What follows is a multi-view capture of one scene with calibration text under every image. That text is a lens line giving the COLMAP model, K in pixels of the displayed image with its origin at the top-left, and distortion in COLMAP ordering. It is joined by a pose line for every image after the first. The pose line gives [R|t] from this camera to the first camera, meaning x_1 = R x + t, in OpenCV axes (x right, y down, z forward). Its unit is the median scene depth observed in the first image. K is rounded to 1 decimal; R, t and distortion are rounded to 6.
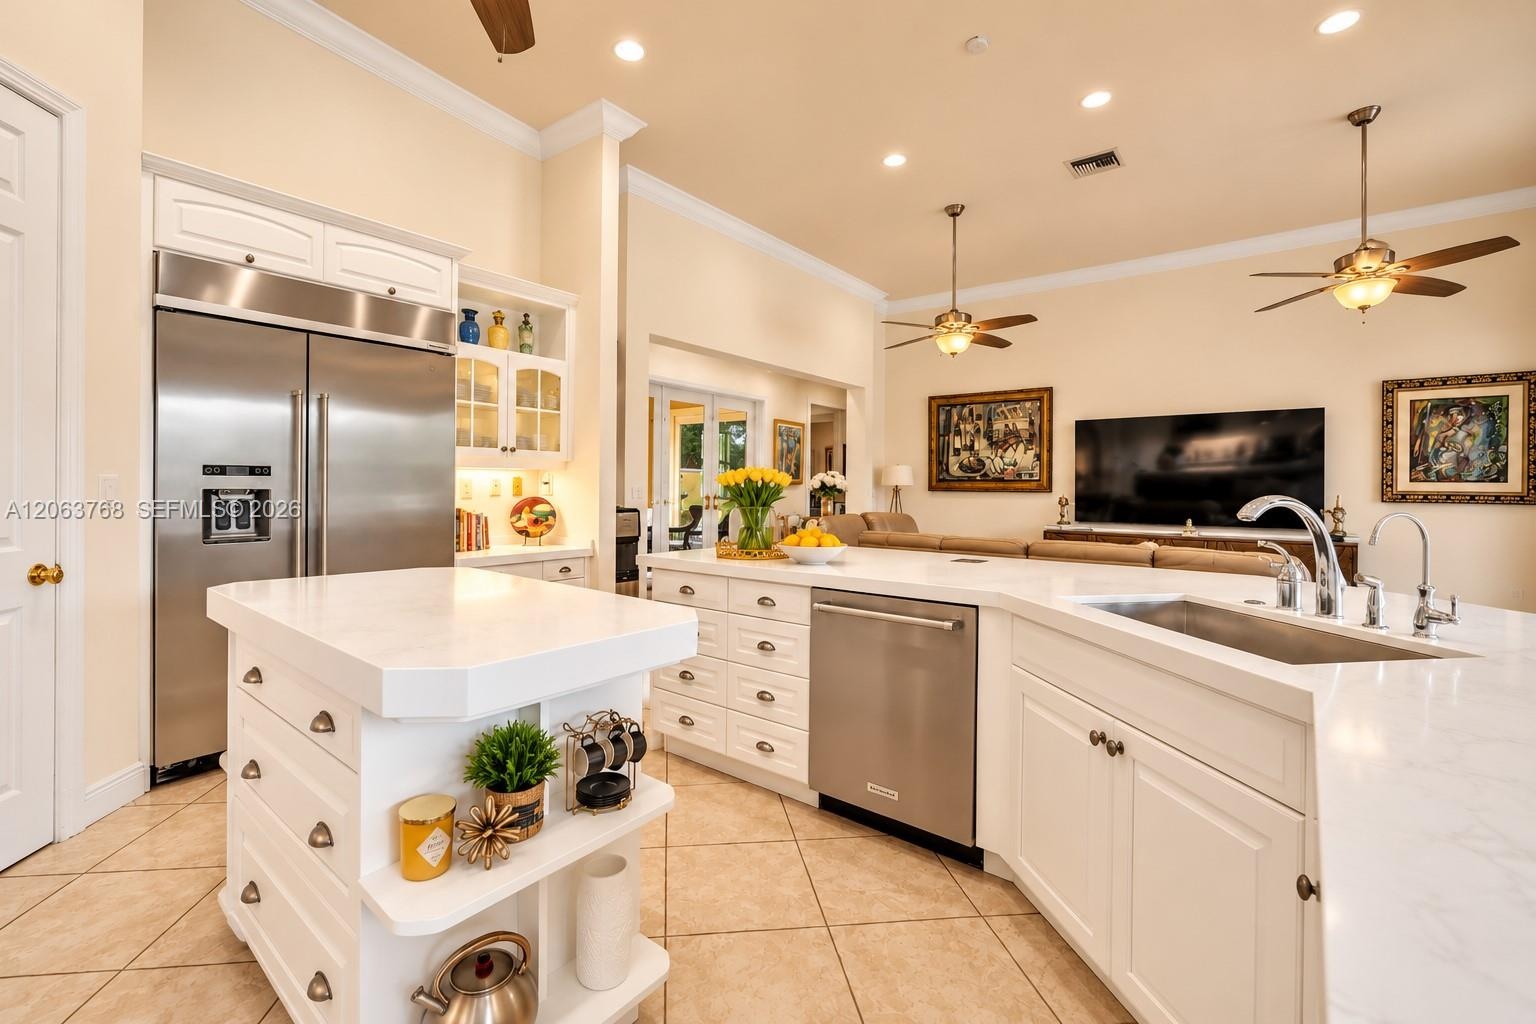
lens RADIAL K [[642.7, 0, 755.2], [0, 642.7, 487.2], [0, 0, 1]] dist [0.016887, 0.000546]
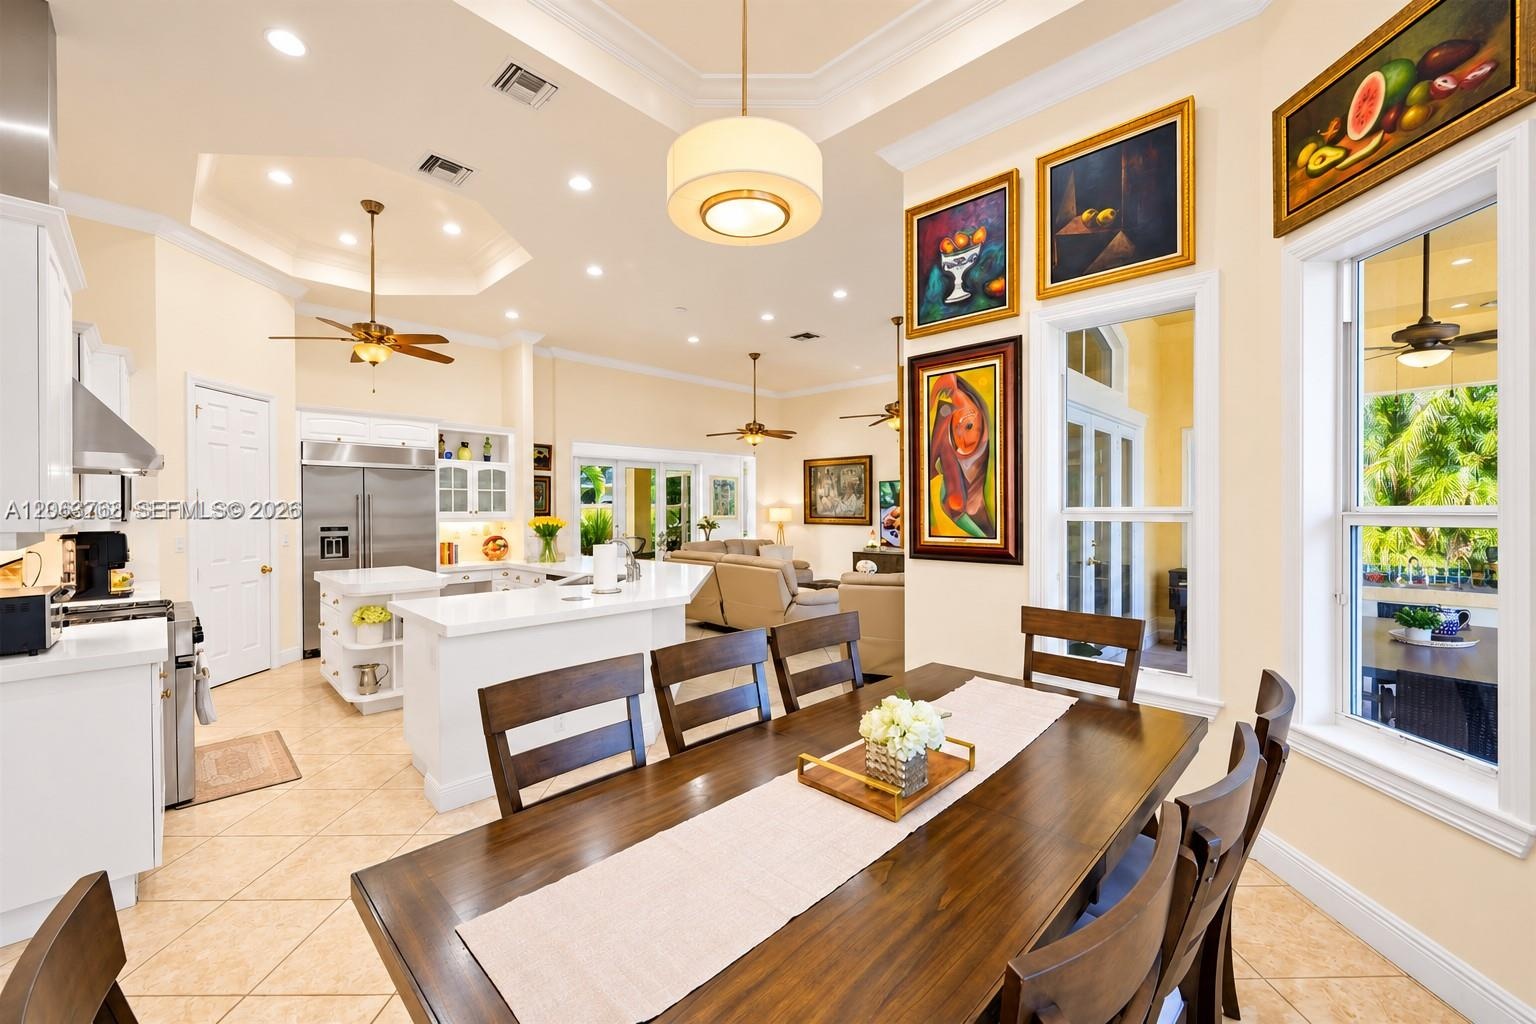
lens RADIAL K [[596.8, 0, 760.6], [0, 596.8, 519.1], [0, 0, 1]] dist [0.026359, -0.000224]
pose [[0.993787, -0.006587, -0.111103, 0.646630], [0.007830, 0.999911, 0.010763, -0.047073], [0.111023, -0.011566, 0.993751, -0.663813]]
